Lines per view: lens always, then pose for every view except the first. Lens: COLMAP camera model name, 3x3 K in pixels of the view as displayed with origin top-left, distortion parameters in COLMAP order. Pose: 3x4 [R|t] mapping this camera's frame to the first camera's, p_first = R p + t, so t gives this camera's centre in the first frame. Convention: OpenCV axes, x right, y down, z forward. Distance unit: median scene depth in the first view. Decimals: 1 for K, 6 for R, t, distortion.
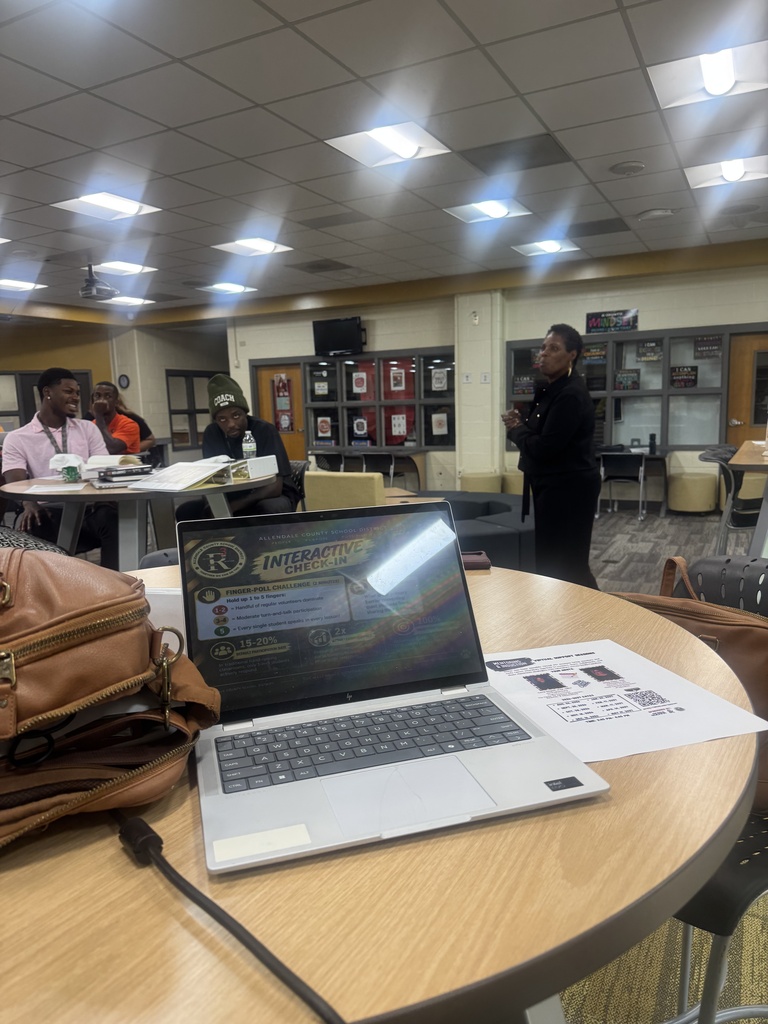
lens RADIAL K [[711.6, 0, 384.0], [0, 711.6, 512.0], [0, 0, 1]] dist [0.068432, -0.081924]
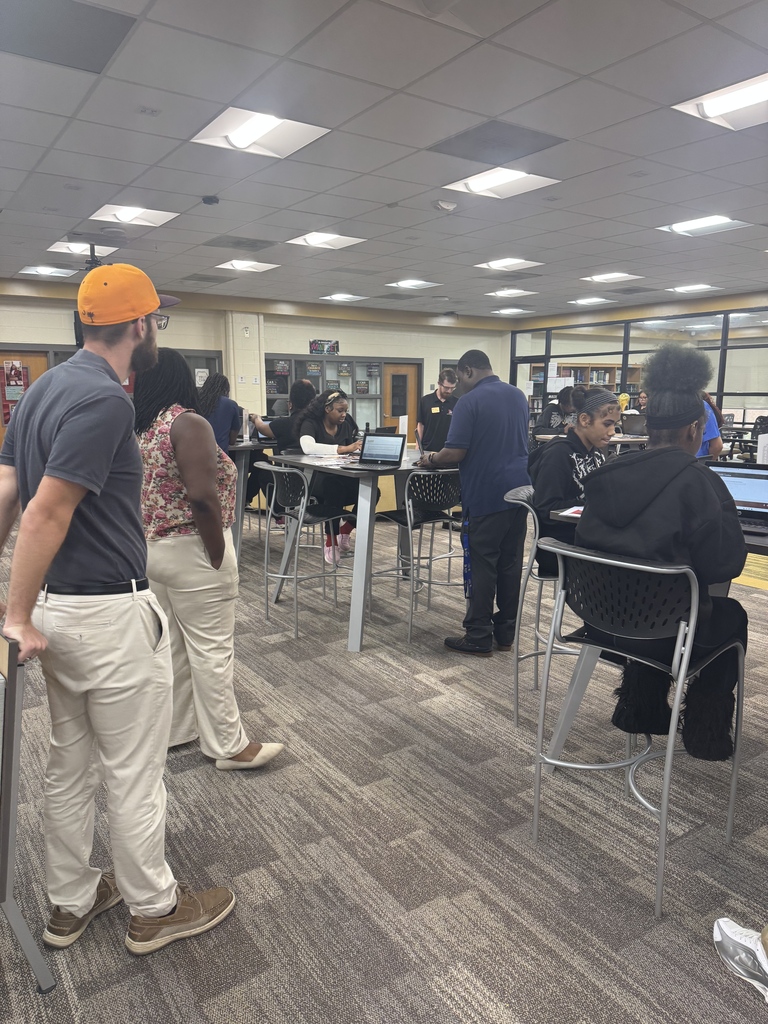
lens RADIAL K [[724.1, 0, 384.0], [0, 724.1, 512.0], [0, 0, 1]] dist [0.141334, -0.209959]
pose [[0.471128, -0.104384, 0.875867, -0.862364], [0.127900, 0.990563, 0.049256, 0.011551], [-0.872743, 0.088817, 0.480033, 0.177002]]
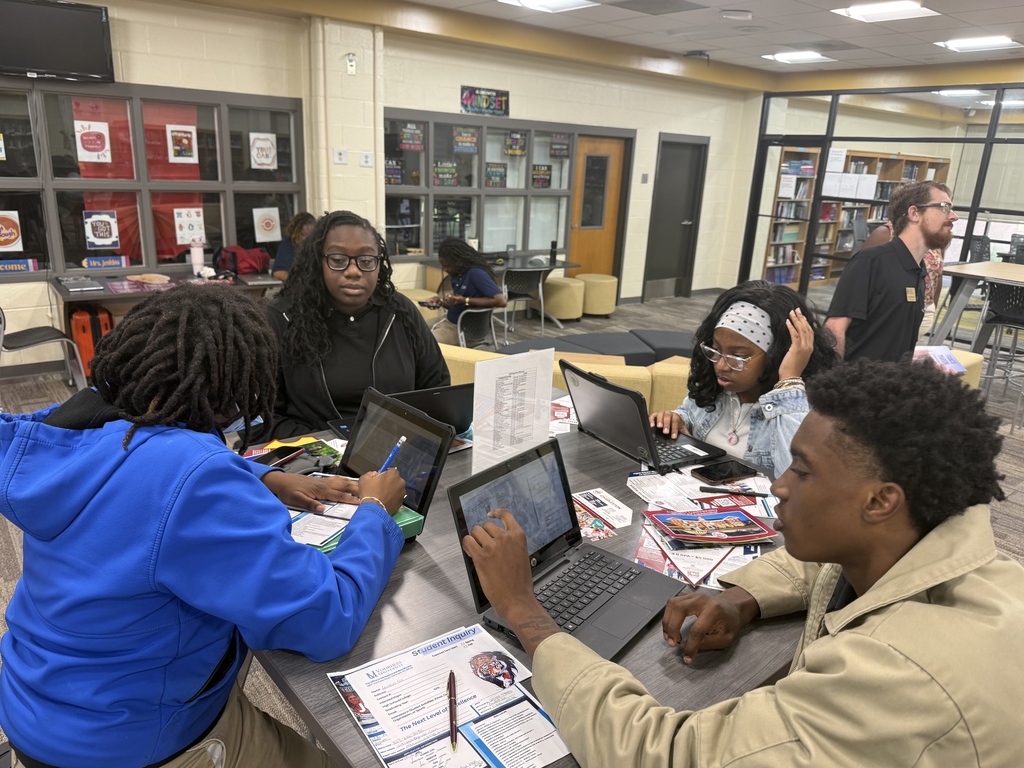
lens RADIAL K [[721.6, 0, 513.0], [0, 721.6, 376.9], [0, 0, 1]] dist [0.085017, -0.141410]
pose [[0.411784, -0.203265, 0.888323, -0.428992], [0.088548, 0.979118, 0.182994, -0.091862], [-0.906969, 0.003305, 0.421184, 0.543115]]
